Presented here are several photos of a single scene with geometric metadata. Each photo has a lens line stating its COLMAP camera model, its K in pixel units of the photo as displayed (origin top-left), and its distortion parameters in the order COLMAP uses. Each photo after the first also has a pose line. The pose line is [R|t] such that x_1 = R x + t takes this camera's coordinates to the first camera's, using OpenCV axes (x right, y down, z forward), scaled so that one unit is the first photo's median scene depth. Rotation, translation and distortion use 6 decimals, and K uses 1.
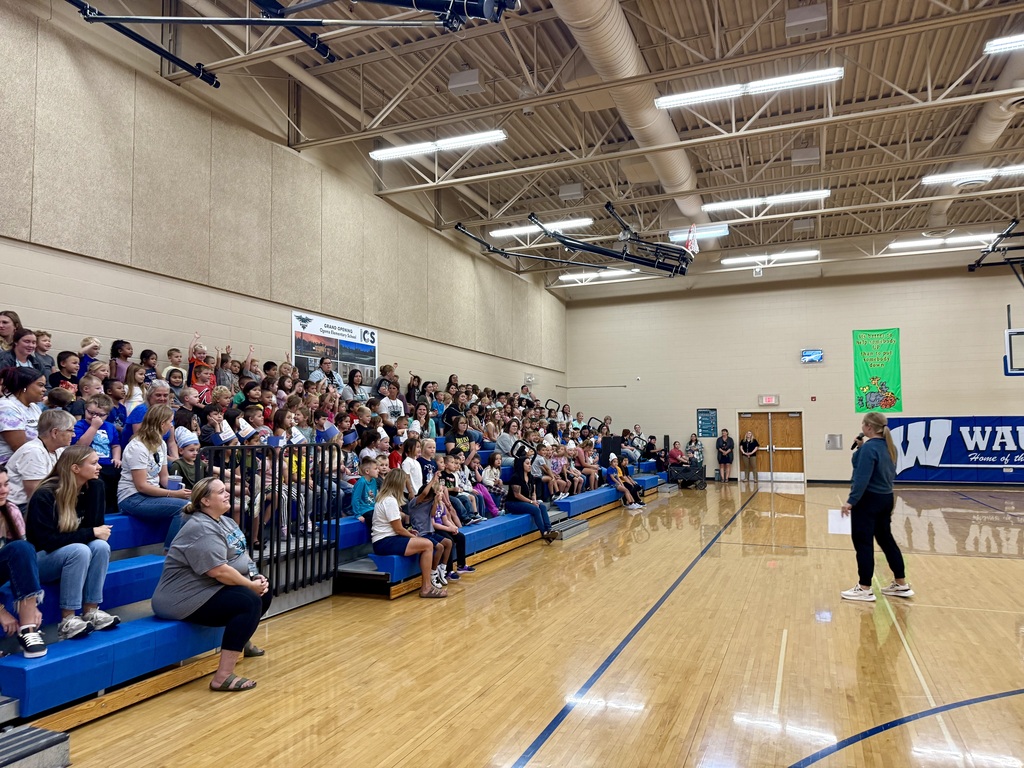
lens RADIAL K [[741.1, 0, 512.0], [0, 741.1, 384.0], [0, 0, 1]] dist [0.004865, -0.004979]
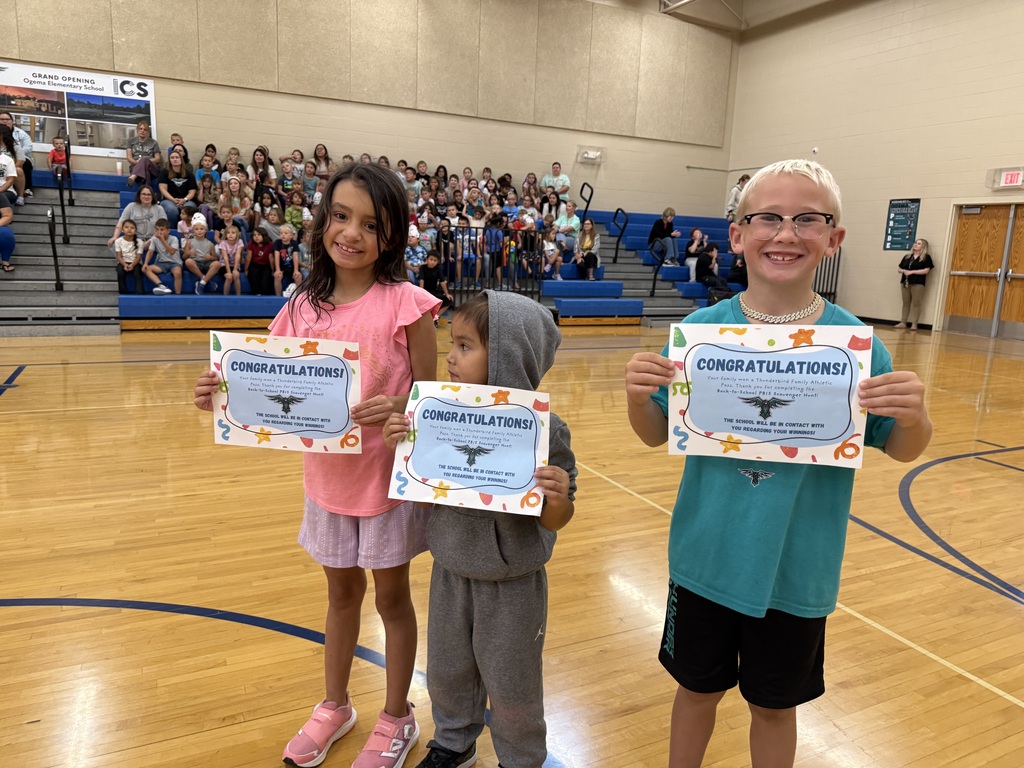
lens RADIAL K [[741.1, 0, 512.0], [0, 741.1, 384.0], [0, 0, 1]] dist [0.004865, -0.004979]
pose [[0.743338, 0.160008, -0.649497, 0.712416], [-0.000332, 0.971057, 0.238847, 0.058969], [0.668916, -0.177329, 0.721877, 0.615648]]
